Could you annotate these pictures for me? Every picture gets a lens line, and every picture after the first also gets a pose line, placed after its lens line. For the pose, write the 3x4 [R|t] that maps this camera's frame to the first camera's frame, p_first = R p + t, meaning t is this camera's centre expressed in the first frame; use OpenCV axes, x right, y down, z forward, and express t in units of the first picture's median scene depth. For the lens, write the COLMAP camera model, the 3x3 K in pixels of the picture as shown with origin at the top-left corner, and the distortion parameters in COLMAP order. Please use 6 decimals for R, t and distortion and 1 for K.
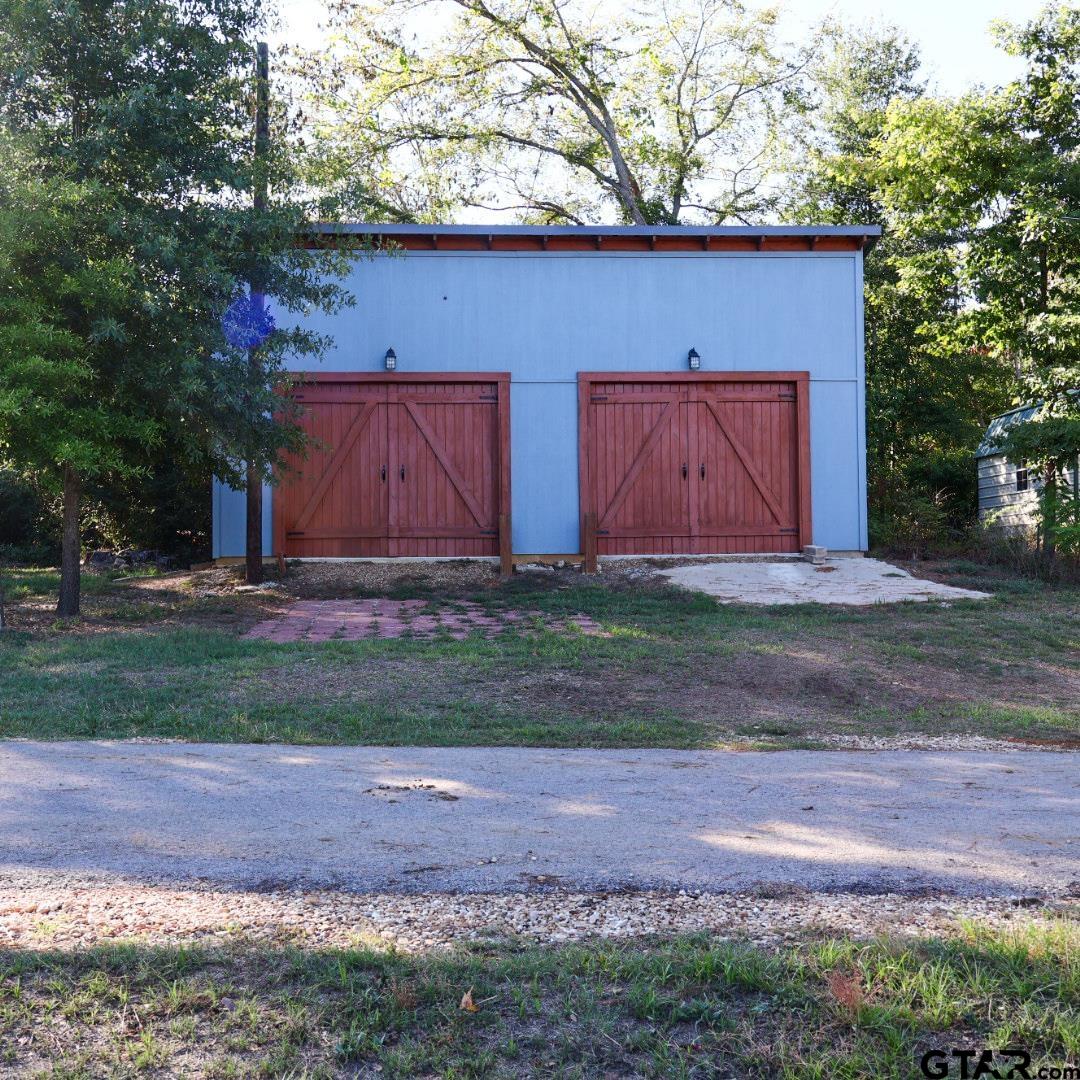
lens RADIAL K [[1332.7, 0, 540.0], [0, 1332.7, 540.0], [0, 0, 1]] dist [-0.003479, -0.018065]
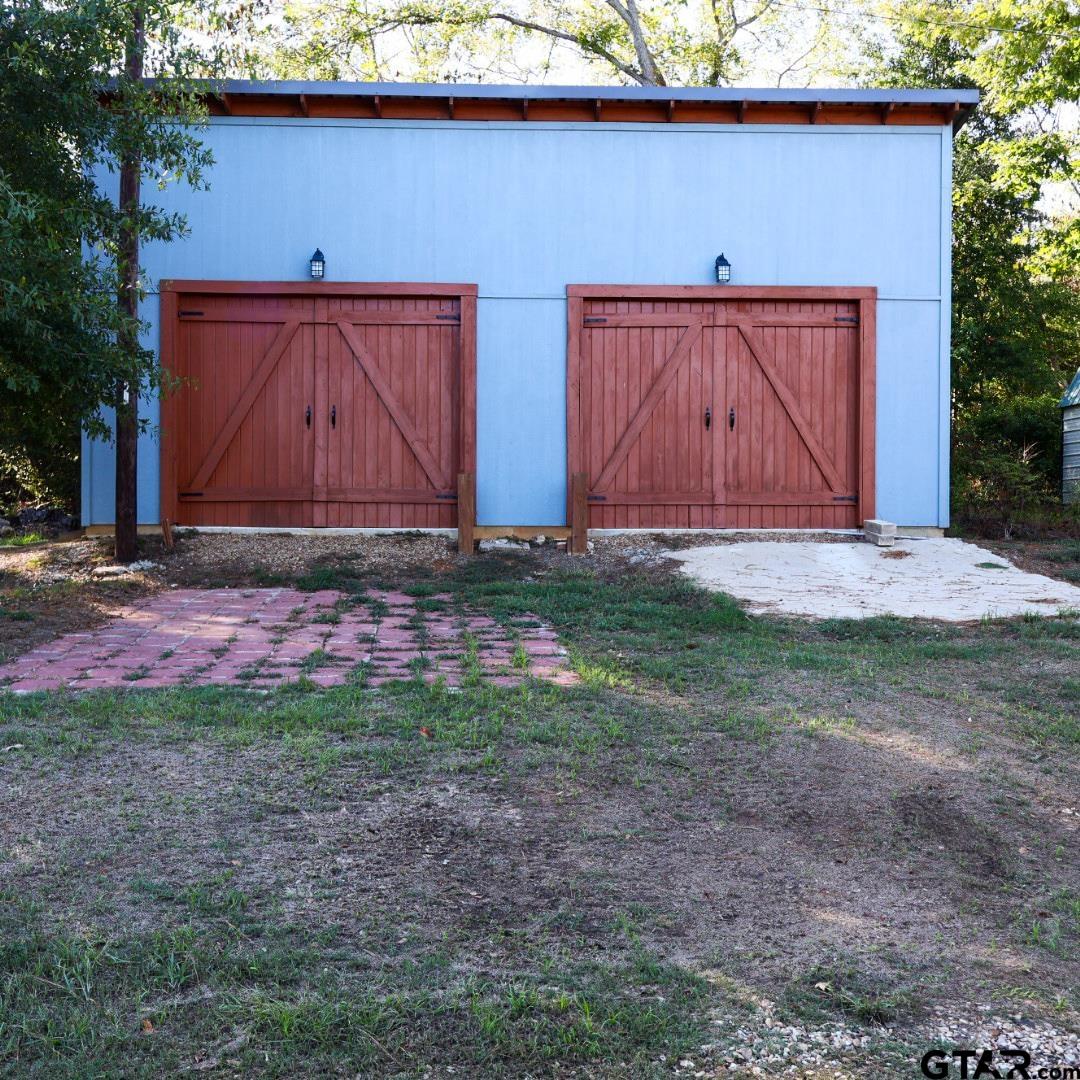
lens RADIAL K [[1332.7, 0, 540.0], [0, 1332.7, 540.0], [0, 0, 1]] dist [-0.003479, -0.018065]
pose [[0.999598, 0.014487, -0.024354, 0.033448], [-0.013483, 0.999073, 0.040884, -0.012626], [0.024924, -0.040539, 0.998867, 0.244204]]
